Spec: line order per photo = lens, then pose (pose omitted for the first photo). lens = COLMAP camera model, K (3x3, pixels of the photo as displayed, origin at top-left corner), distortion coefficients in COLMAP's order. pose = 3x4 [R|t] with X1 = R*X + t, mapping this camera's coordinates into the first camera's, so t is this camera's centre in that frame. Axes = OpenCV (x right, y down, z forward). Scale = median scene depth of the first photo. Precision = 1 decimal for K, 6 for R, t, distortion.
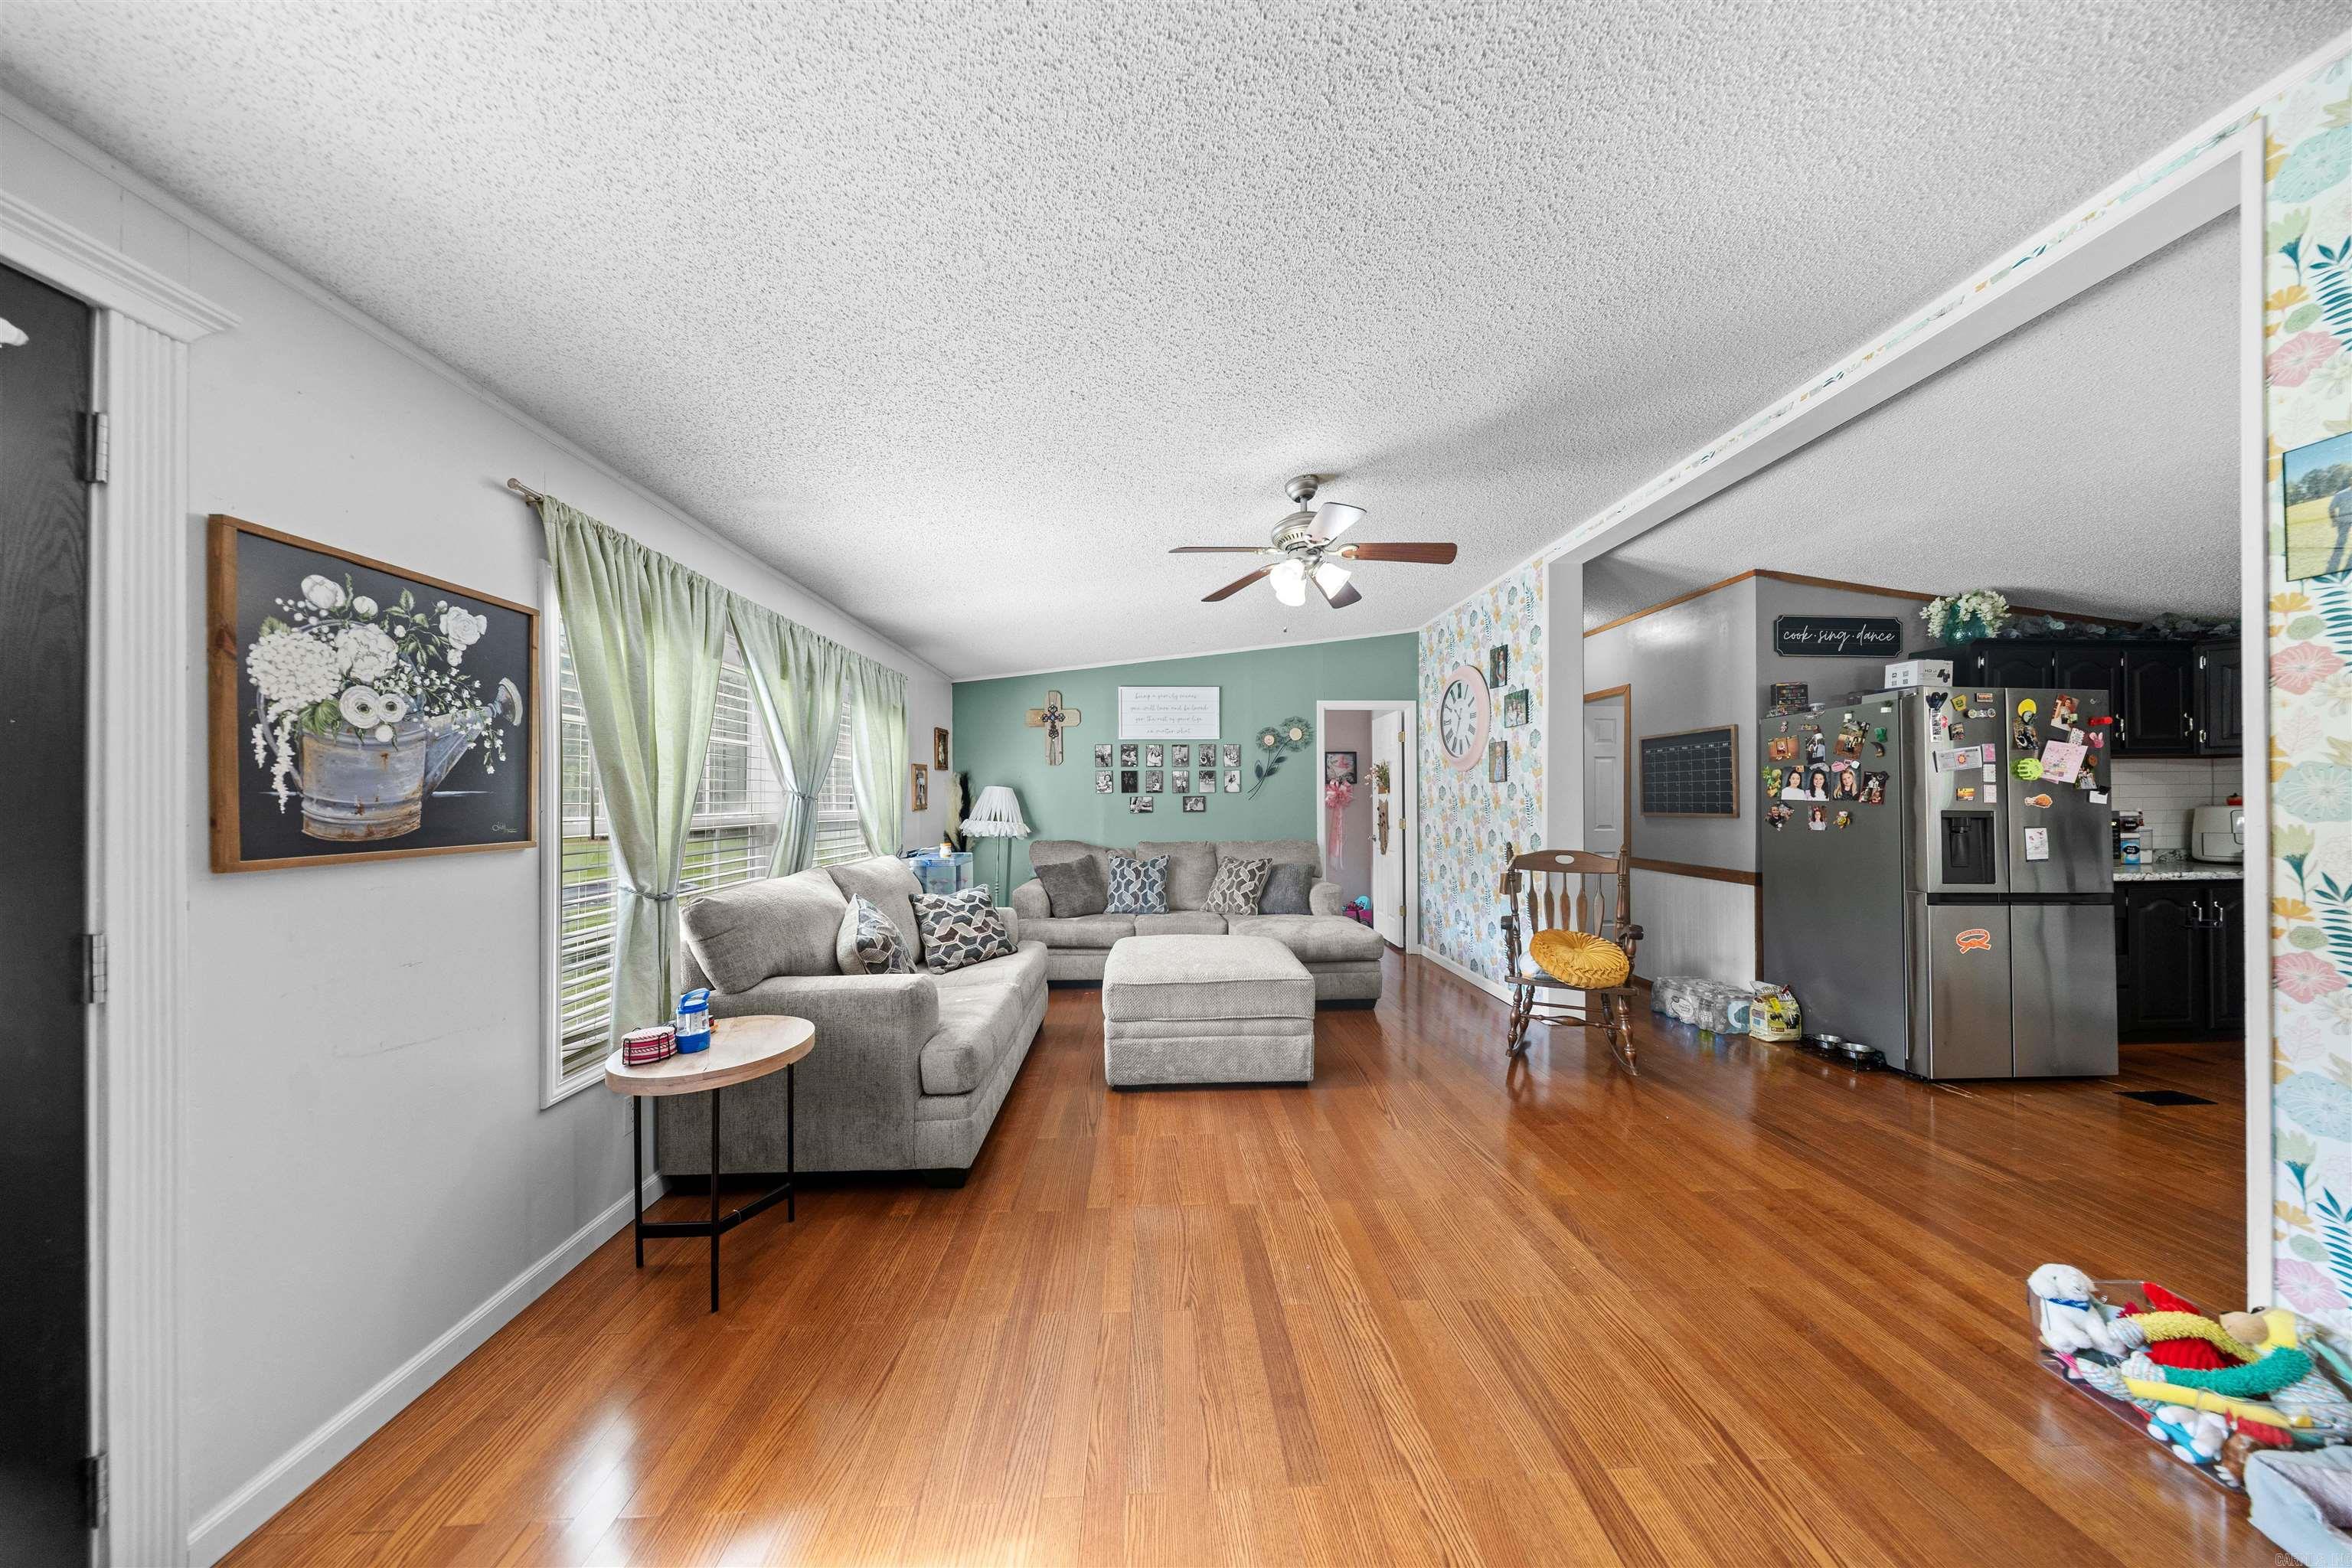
lens RADIAL K [[718.9, 0, 1180.0], [0, 718.9, 818.7], [0, 0, 1]] dist [0.000269, -0.000016]
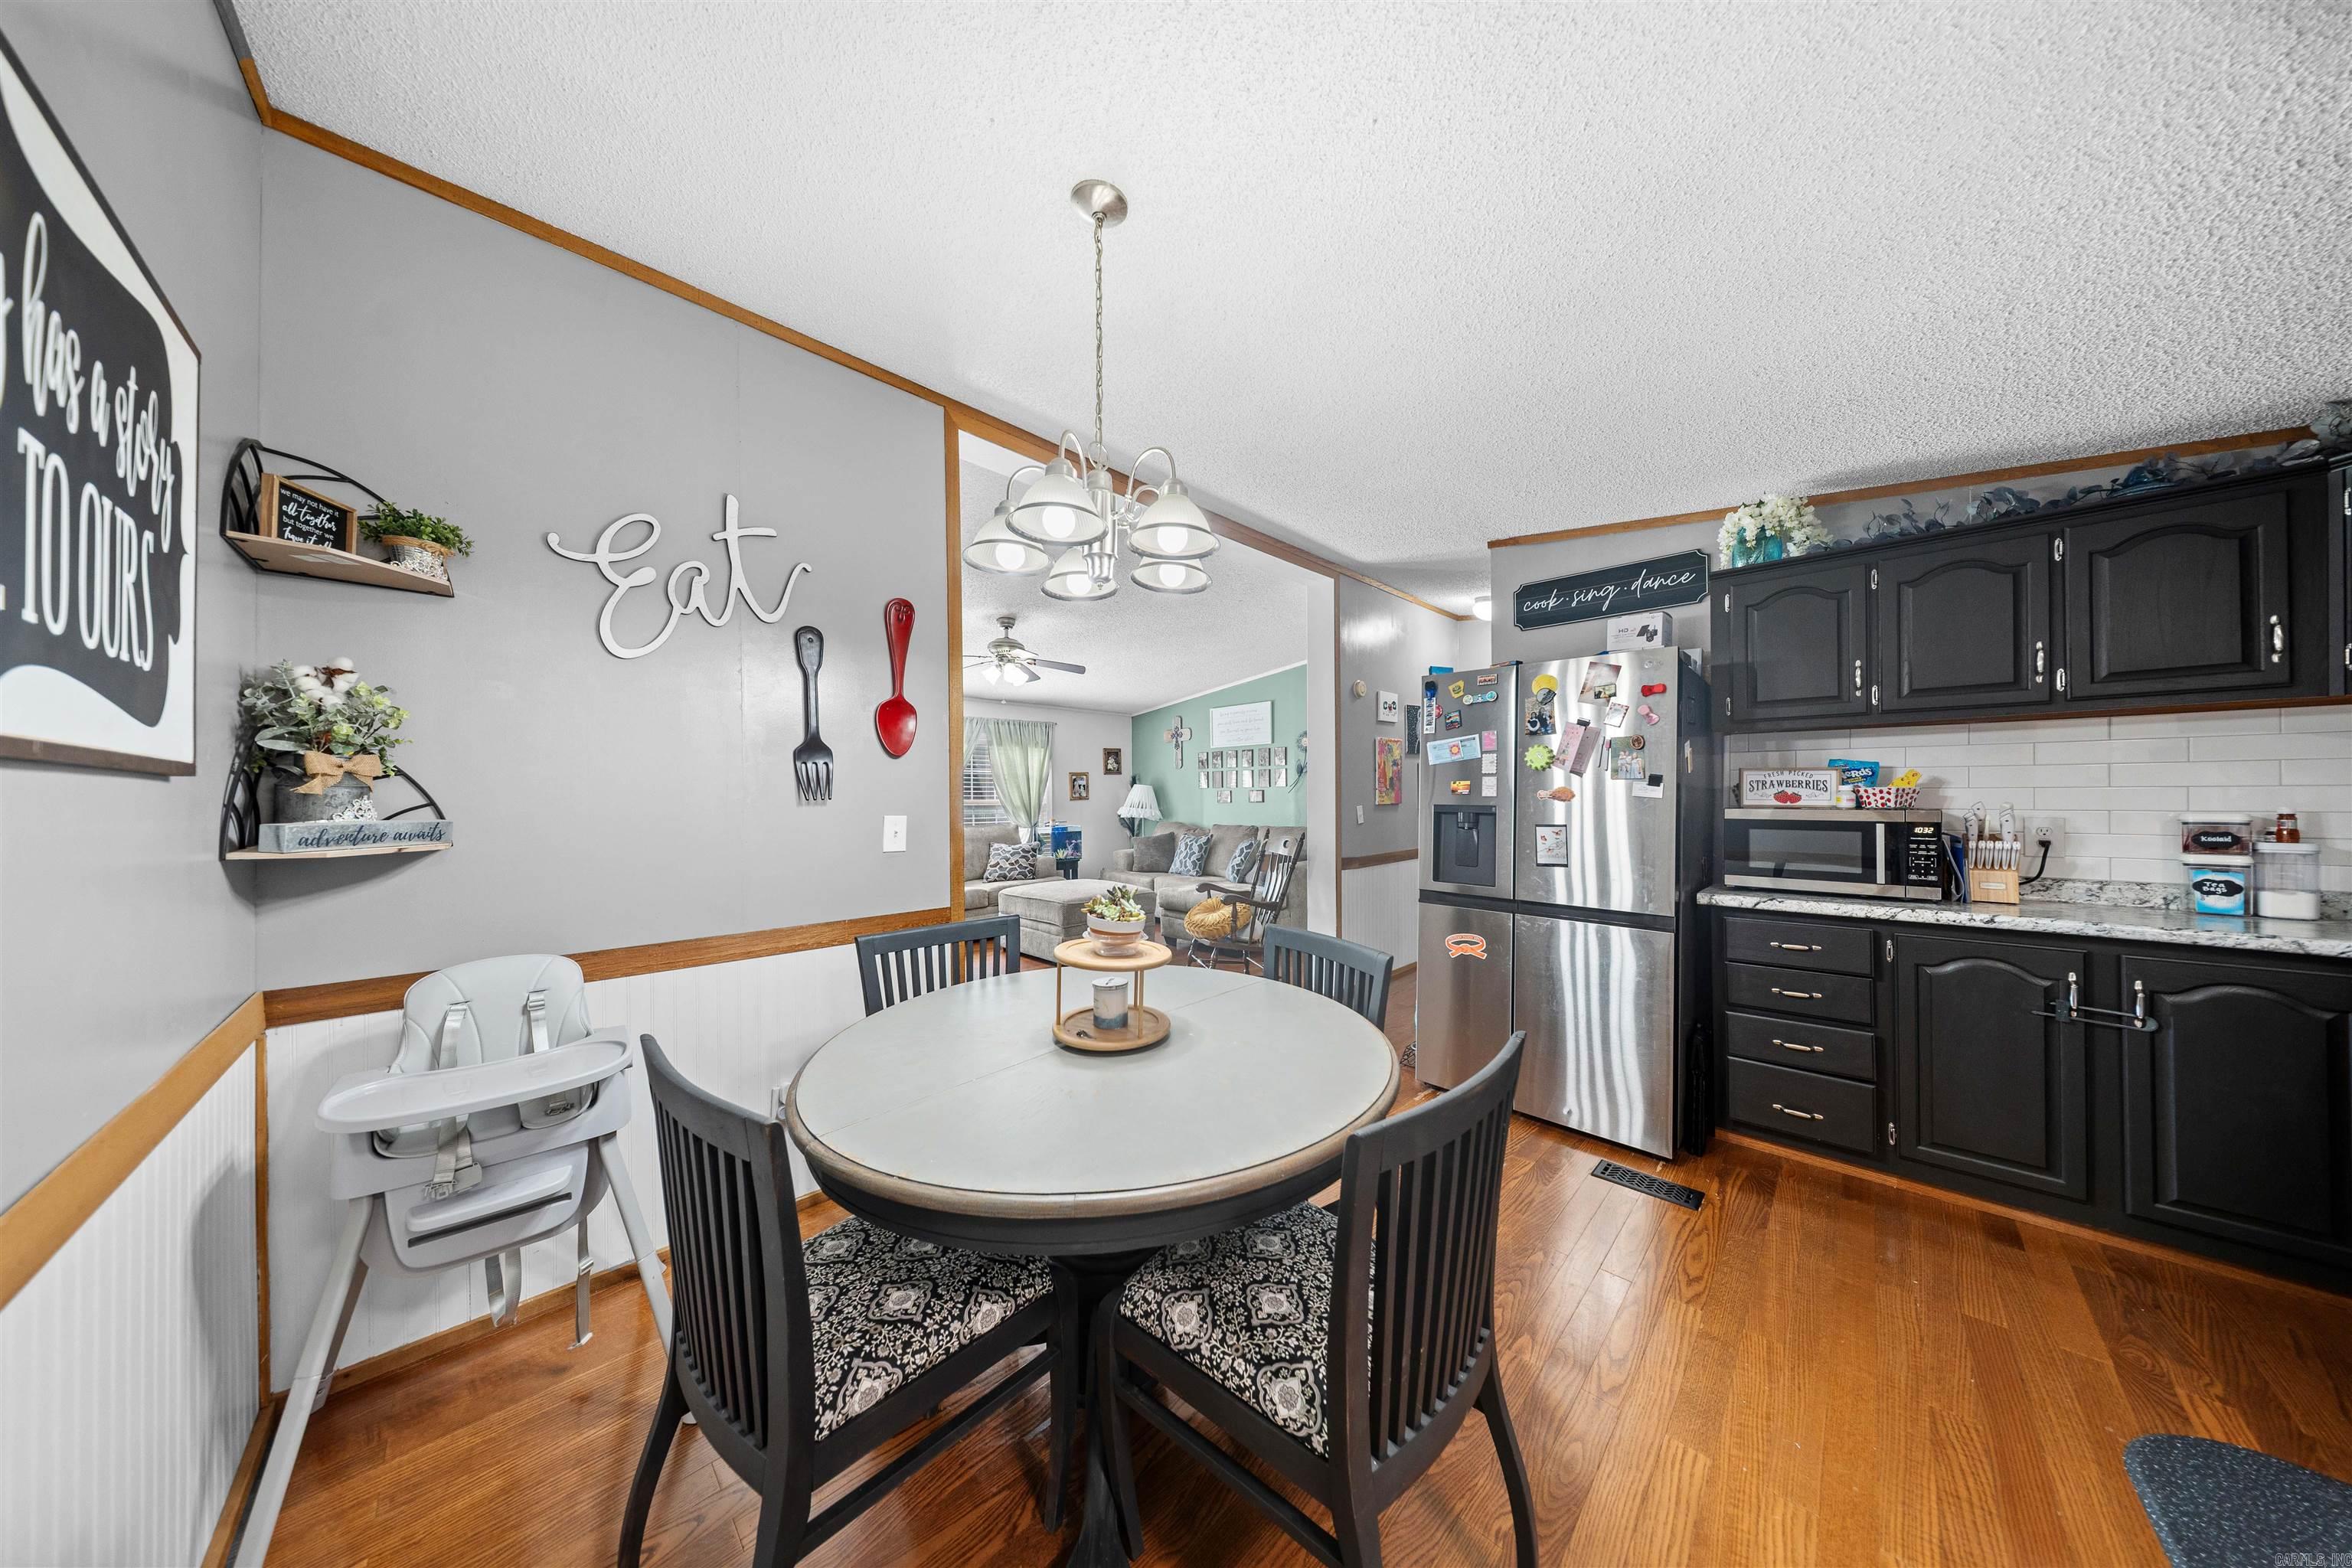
lens RADIAL K [[718.9, 0, 1180.0], [0, 718.9, 818.7], [0, 0, 1]] dist [0.000269, -0.000016]
pose [[0.652556, 0.024167, -0.757355, 1.111136], [-0.011878, 0.999695, 0.021666, -0.006770], [0.757648, -0.005142, 0.652644, 0.085632]]
